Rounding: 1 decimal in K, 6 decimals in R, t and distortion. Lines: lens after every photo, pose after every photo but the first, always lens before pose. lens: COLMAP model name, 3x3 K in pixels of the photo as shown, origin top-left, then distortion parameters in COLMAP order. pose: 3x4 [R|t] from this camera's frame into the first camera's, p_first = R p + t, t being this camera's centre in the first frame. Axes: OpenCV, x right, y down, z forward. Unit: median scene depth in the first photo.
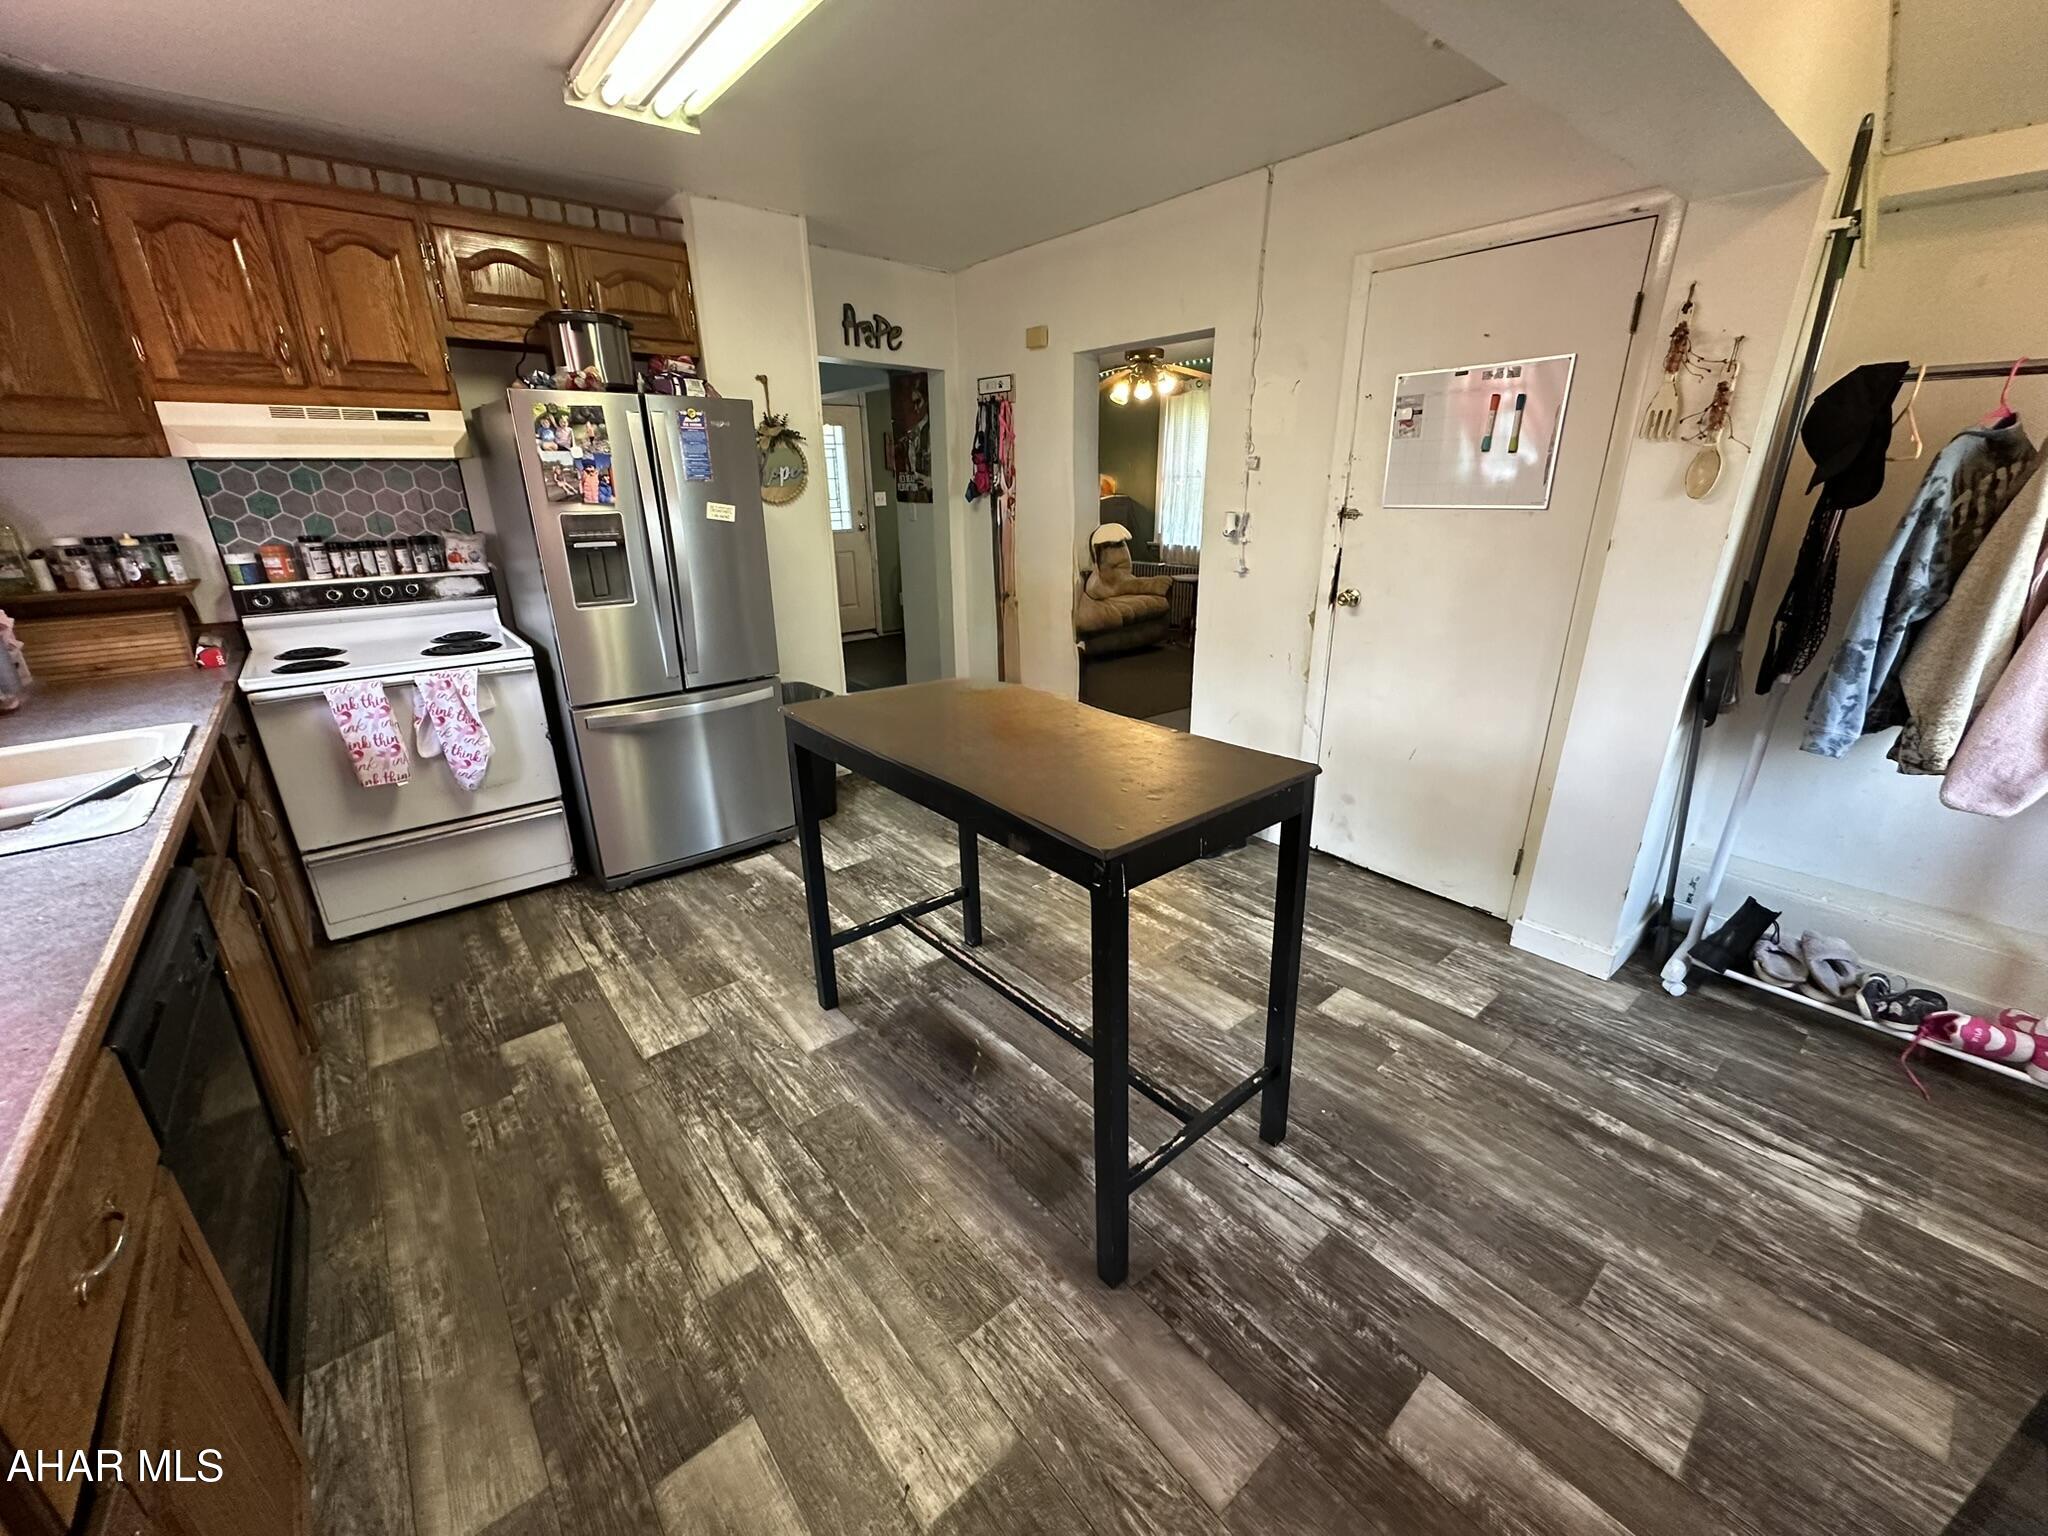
lens RADIAL K [[830.9, 0, 1111.4], [0, 830.9, 786.1], [0, 0, 1]] dist [-0.066951, 0.028718]
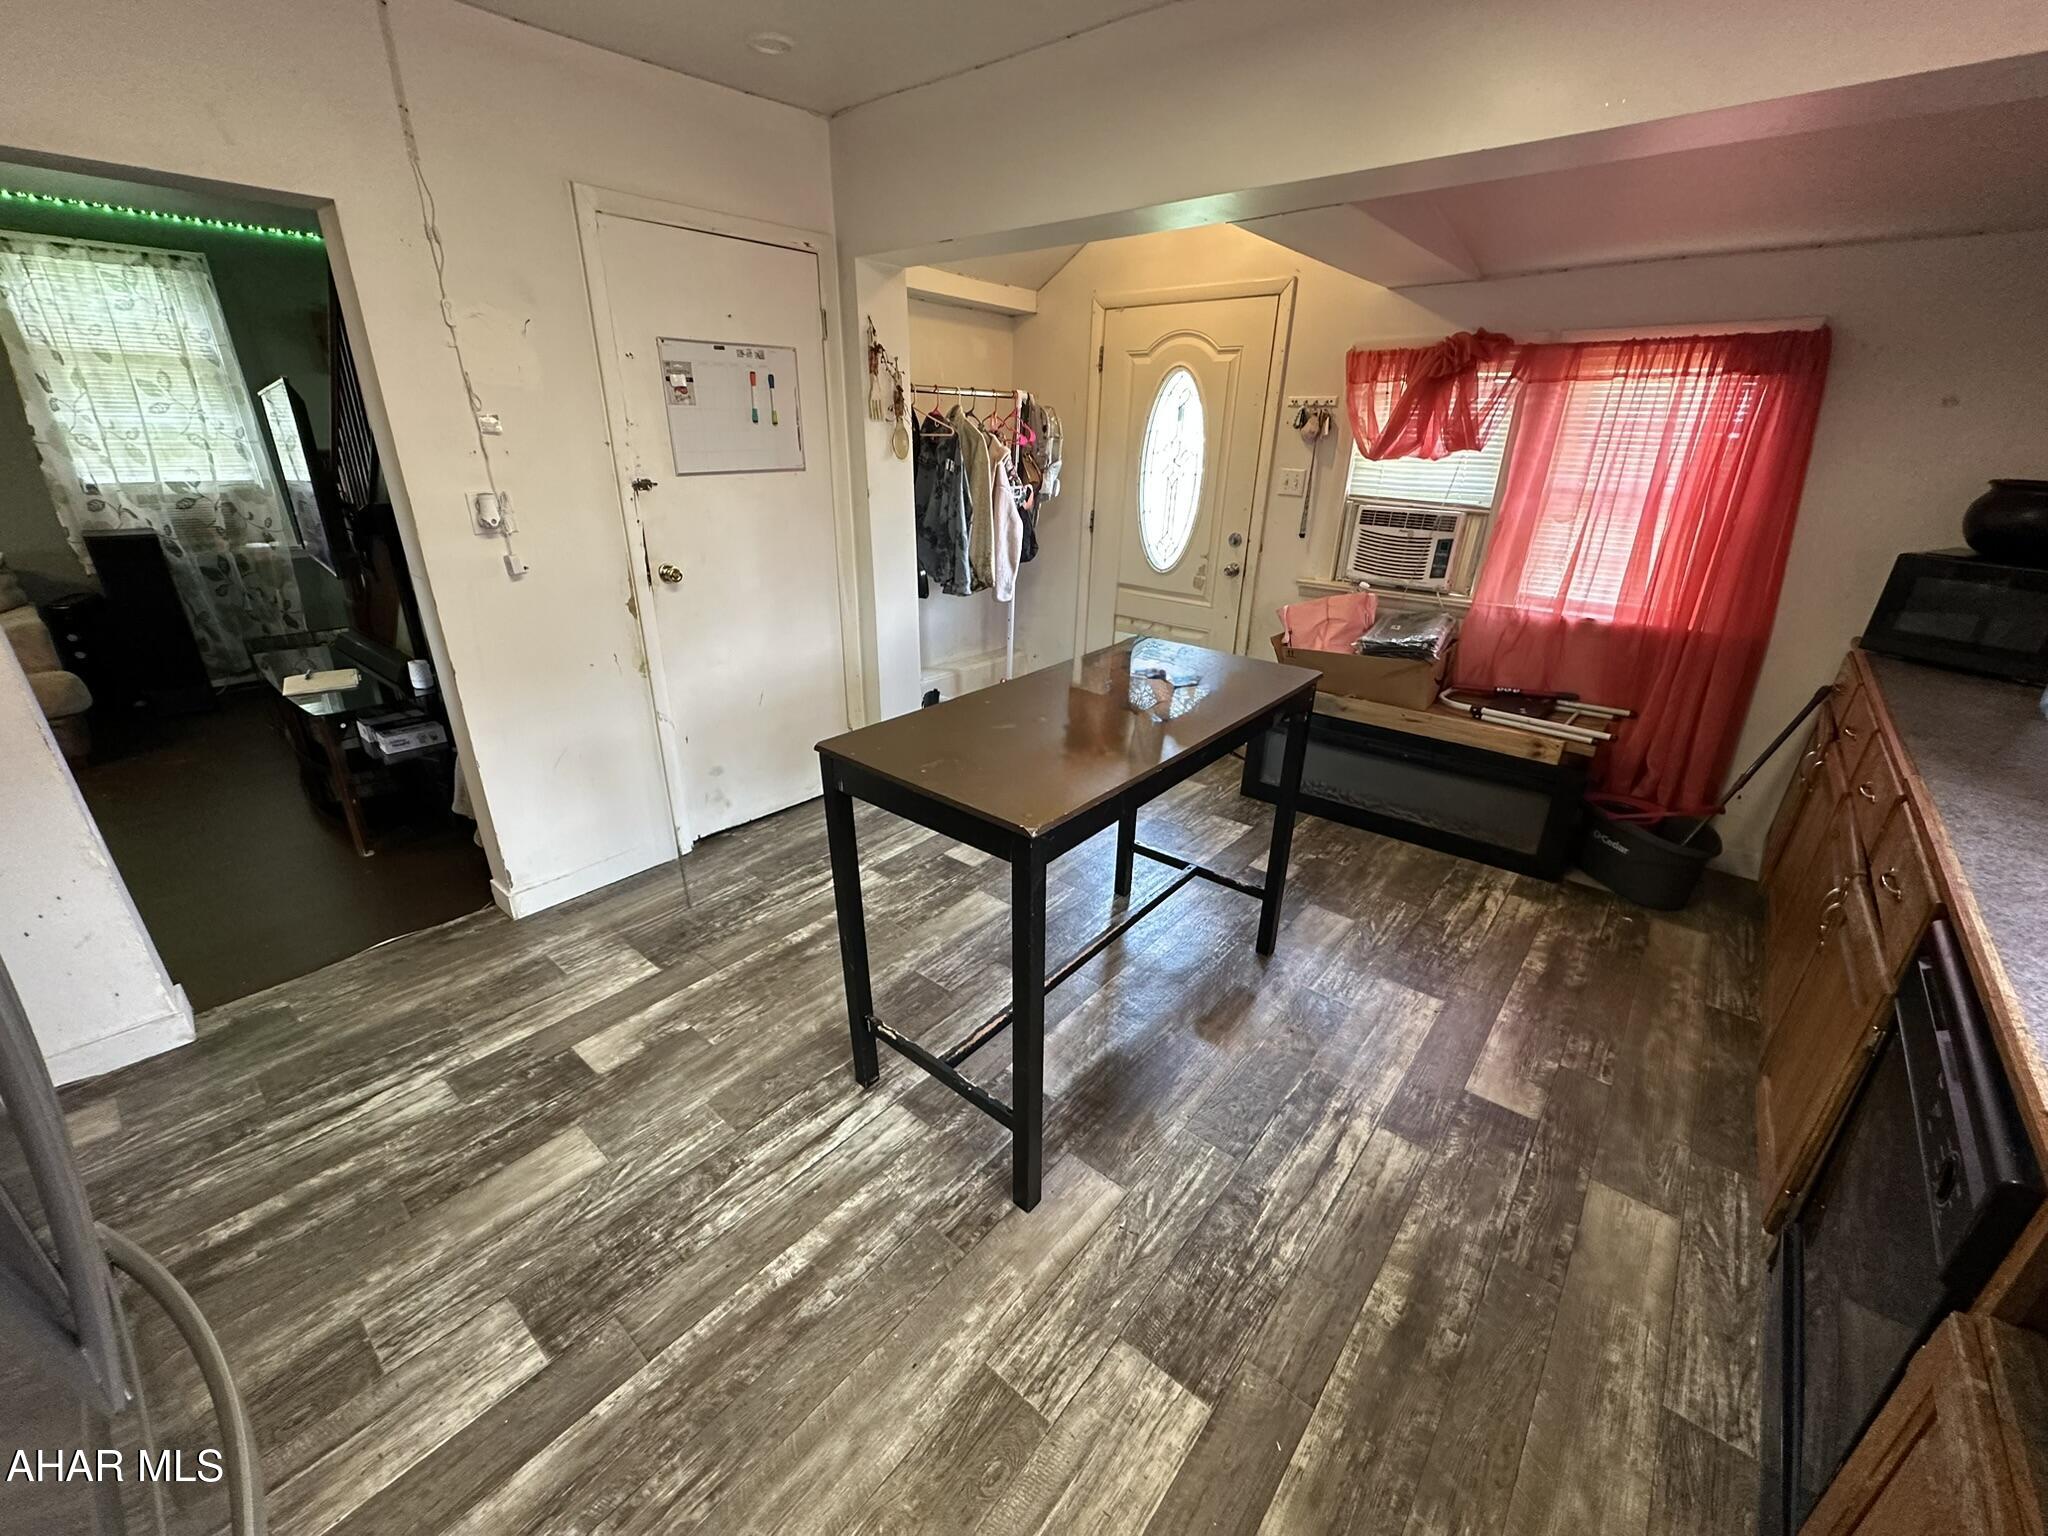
lens RADIAL K [[825.5, 0, 1011.0], [0, 825.5, 769.3], [0, 0, 1]] dist [-0.002905, -0.000127]
pose [[-0.115143, -0.379408, 0.918037, -0.762644], [0.353714, 0.847948, 0.394806, -0.305014], [-0.928240, 0.370181, 0.036566, 0.754003]]
